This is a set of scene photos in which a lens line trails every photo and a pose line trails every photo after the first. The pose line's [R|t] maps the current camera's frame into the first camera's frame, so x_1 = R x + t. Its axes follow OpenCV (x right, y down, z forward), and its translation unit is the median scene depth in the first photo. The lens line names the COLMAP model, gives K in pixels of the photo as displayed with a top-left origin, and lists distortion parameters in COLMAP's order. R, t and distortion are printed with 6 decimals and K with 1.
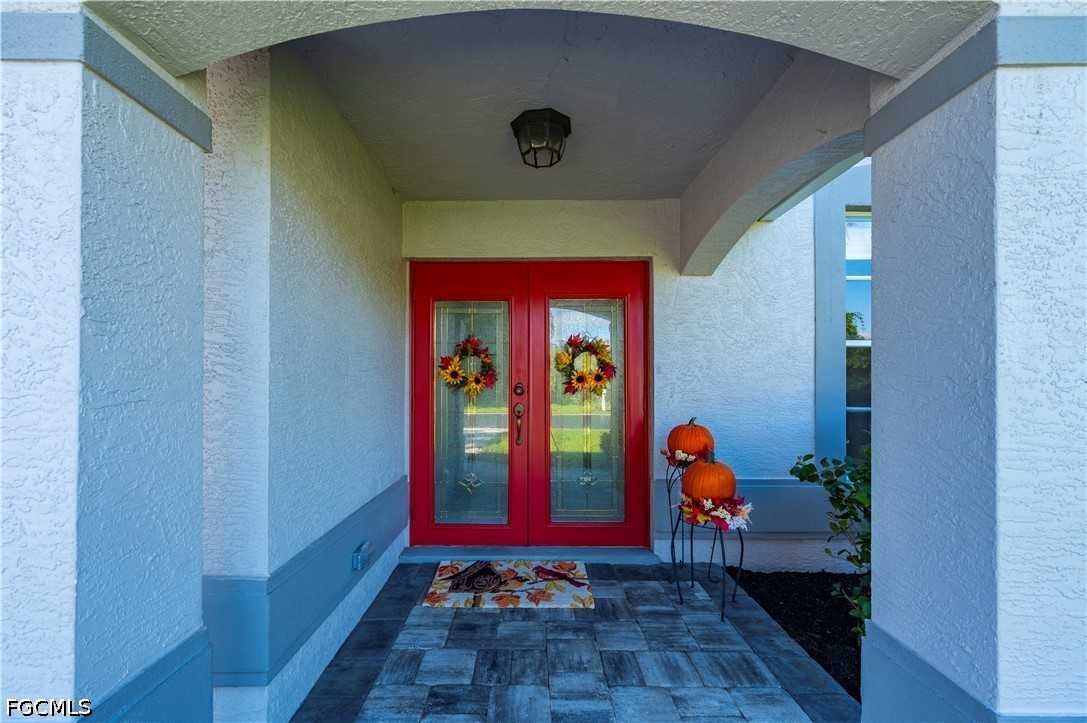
lens RADIAL K [[437.0, 0, 542.4], [0, 437.0, 377.2], [0, 0, 1]] dist [-0.000289, 0.000126]
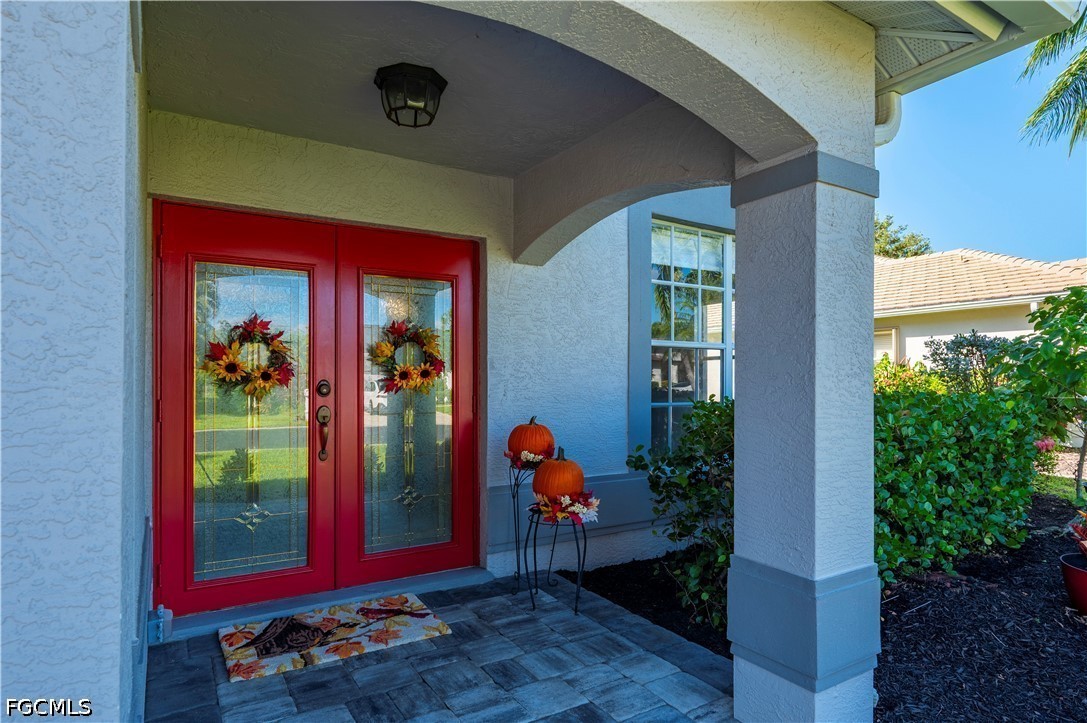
lens RADIAL K [[604.1, 0, 541.7], [0, 604.1, 377.0], [0, 0, 1]] dist [-0.001764, -0.000639]
pose [[0.851624, 0.003710, 0.524140, -0.362357], [-0.005349, 0.999984, 0.001613, 0.005772], [-0.524126, -0.004177, 0.851631, -0.134608]]
